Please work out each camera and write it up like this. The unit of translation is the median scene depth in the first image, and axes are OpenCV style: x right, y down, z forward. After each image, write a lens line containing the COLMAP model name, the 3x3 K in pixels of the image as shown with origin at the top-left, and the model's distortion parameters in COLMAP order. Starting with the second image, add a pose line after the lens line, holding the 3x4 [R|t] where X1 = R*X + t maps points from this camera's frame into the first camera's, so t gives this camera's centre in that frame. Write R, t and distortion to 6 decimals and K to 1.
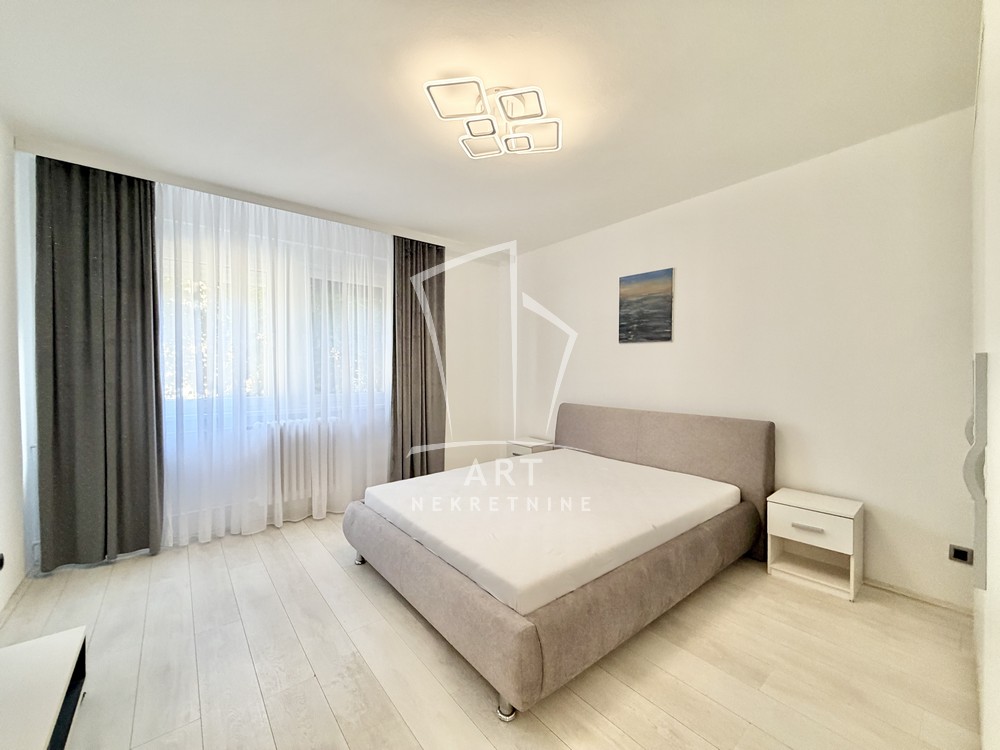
lens RADIAL K [[398.8, 0, 496.2], [0, 398.8, 377.0], [0, 0, 1]] dist [-0.000661, 0.000438]
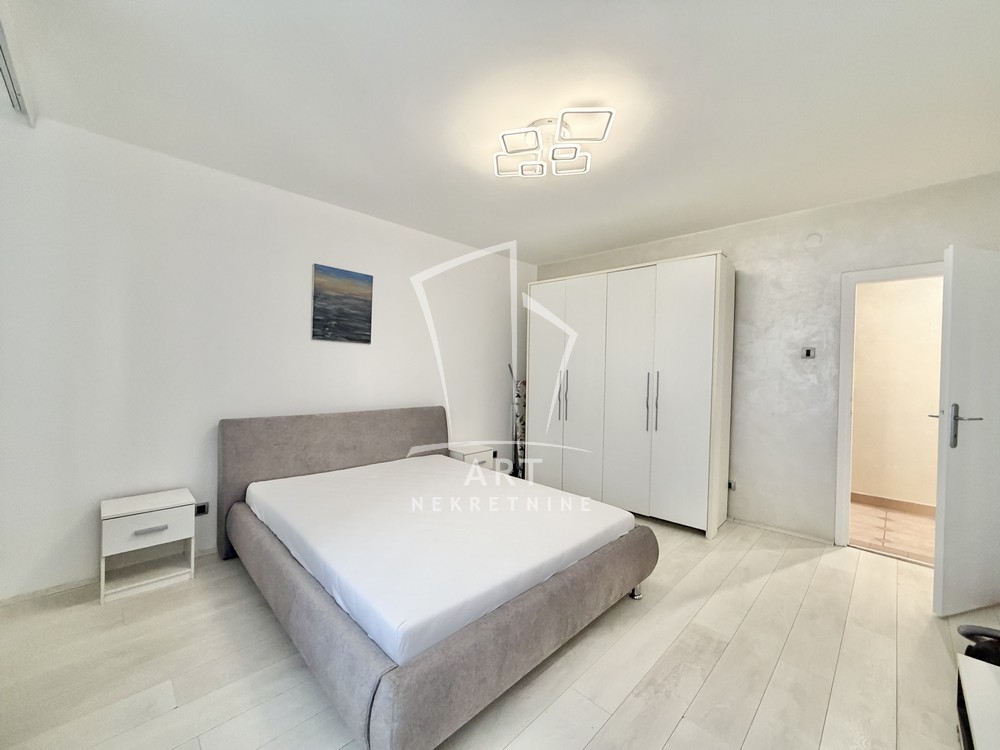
lens RADIAL K [[398.8, 0, 496.2], [0, 398.8, 377.0], [0, 0, 1]] dist [-0.000661, 0.000438]
pose [[-0.095874, -0.025126, 0.995076, -0.979442], [0.000785, 0.999679, 0.025318, -0.040862], [-0.995393, 0.003208, -0.095824, 1.135078]]
